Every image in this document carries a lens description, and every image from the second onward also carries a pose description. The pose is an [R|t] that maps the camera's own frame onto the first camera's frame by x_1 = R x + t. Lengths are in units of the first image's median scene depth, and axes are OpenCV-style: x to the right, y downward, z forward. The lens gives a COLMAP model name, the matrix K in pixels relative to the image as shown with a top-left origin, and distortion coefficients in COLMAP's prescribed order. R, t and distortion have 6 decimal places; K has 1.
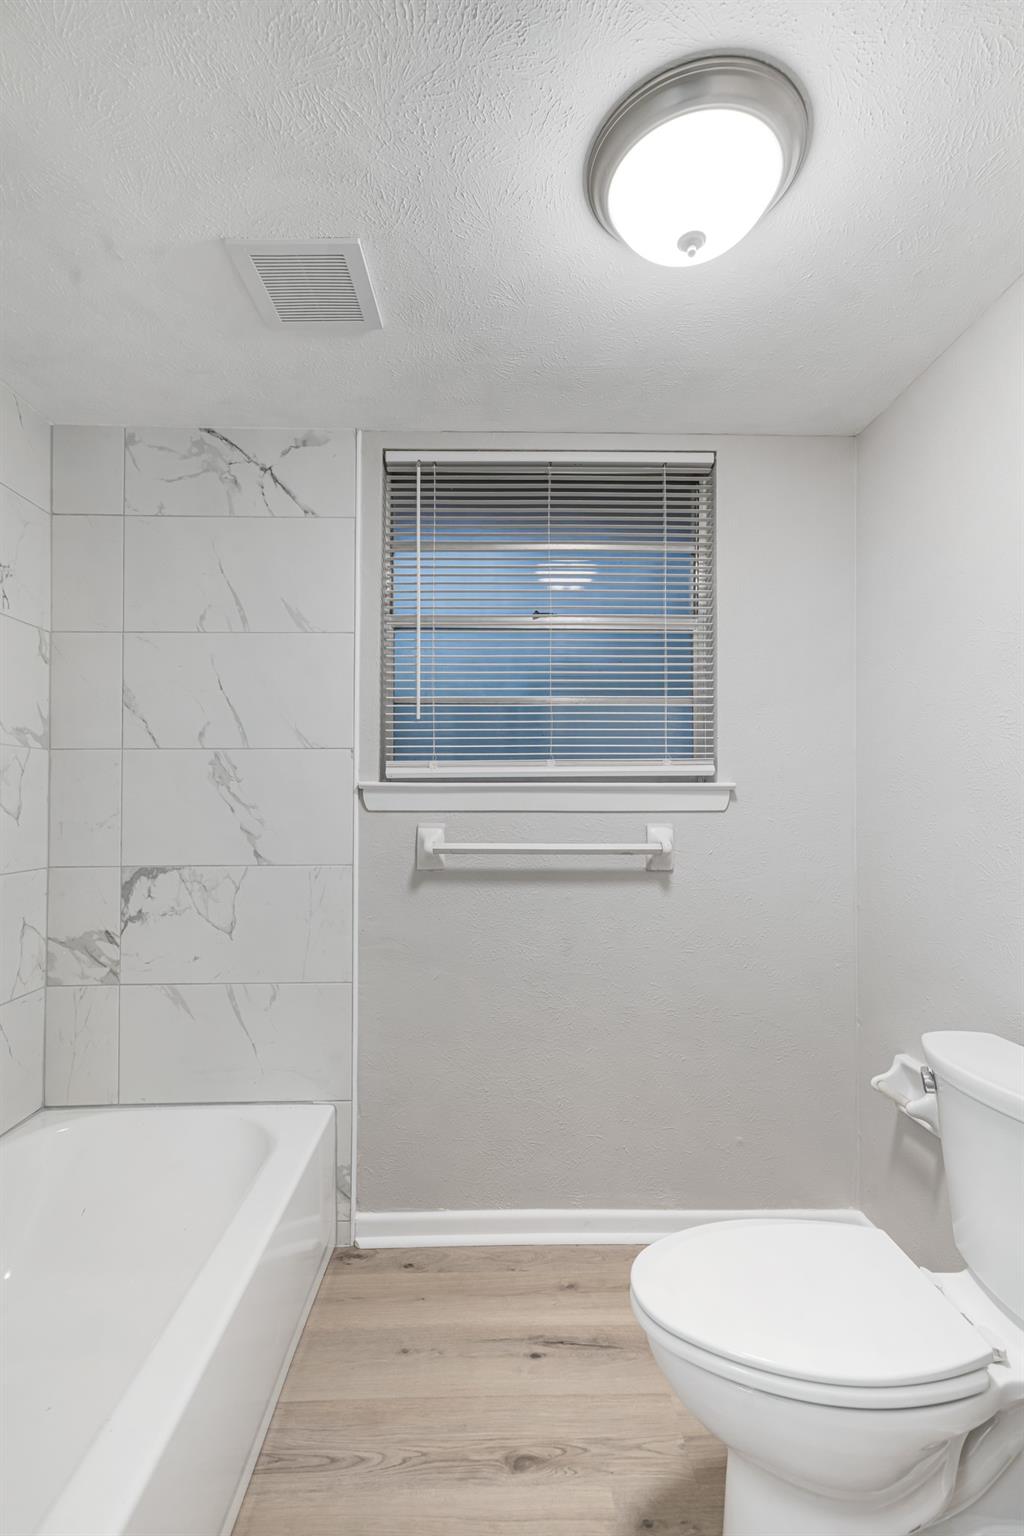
lens RADIAL K [[699.1, 0, 506.9], [0, 699.1, 769.7], [0, 0, 1]] dist [0.042060, 0.000709]
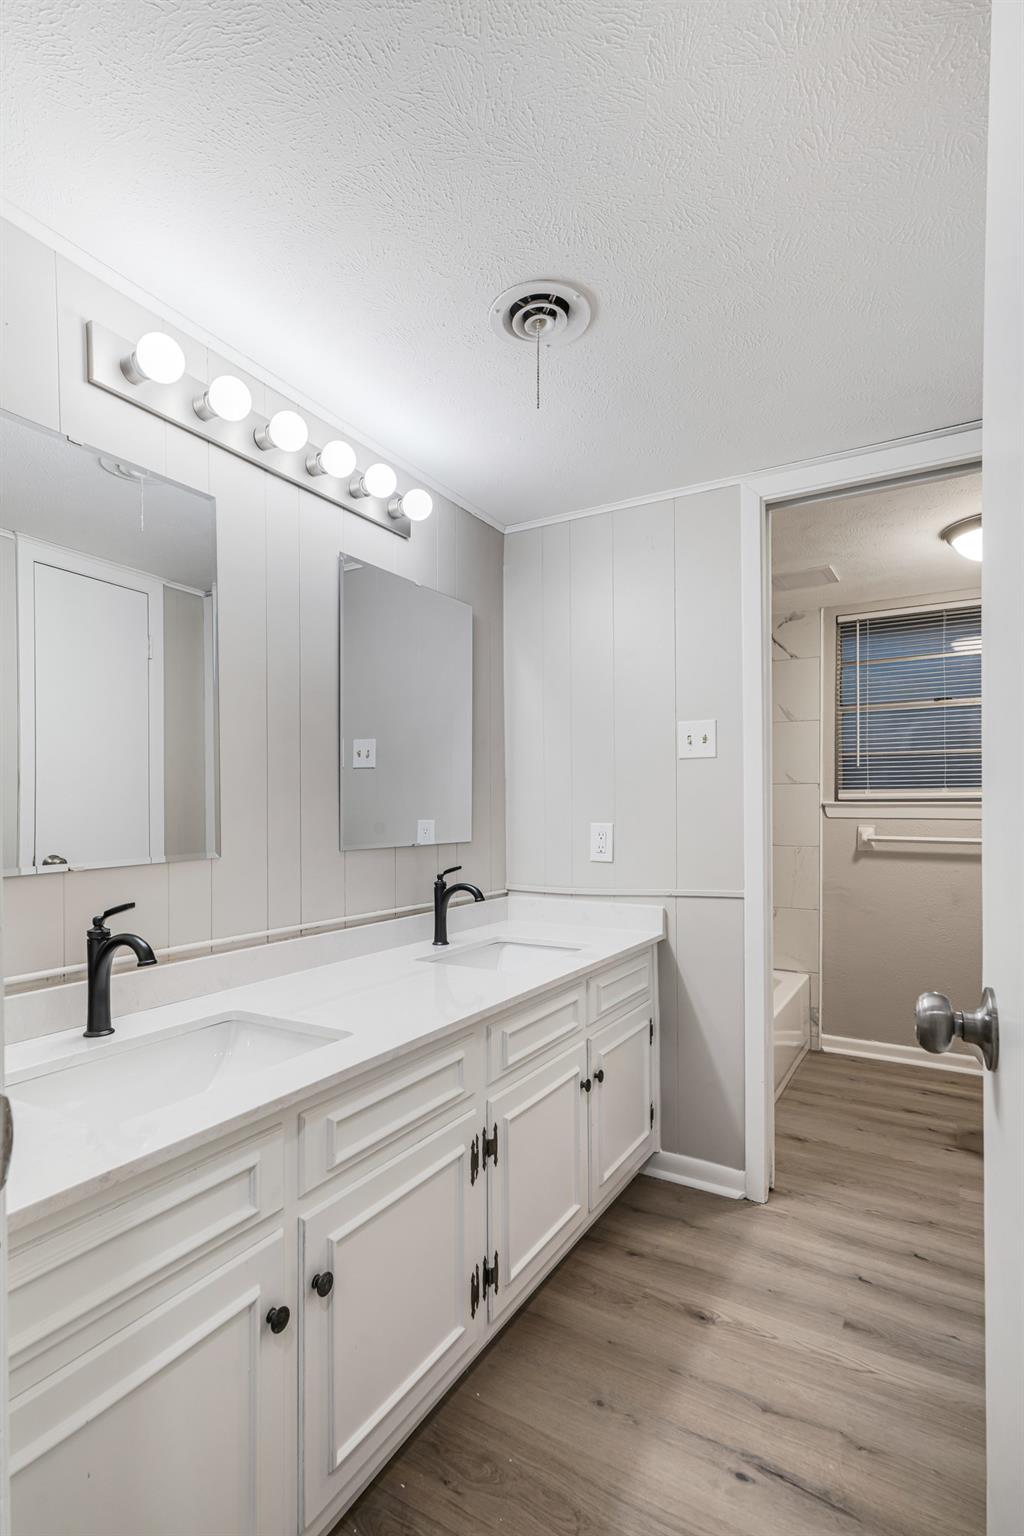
lens RADIAL K [[748.5, 0, 482.8], [0, 748.5, 804.6], [0, 0, 1]] dist [-0.020380, 0.000072]
pose [[0.831258, 0.000578, -0.555886, 0.132022], [0.005522, 0.999942, 0.009297, 0.002524], [0.555859, -0.010797, 0.831207, -1.101736]]
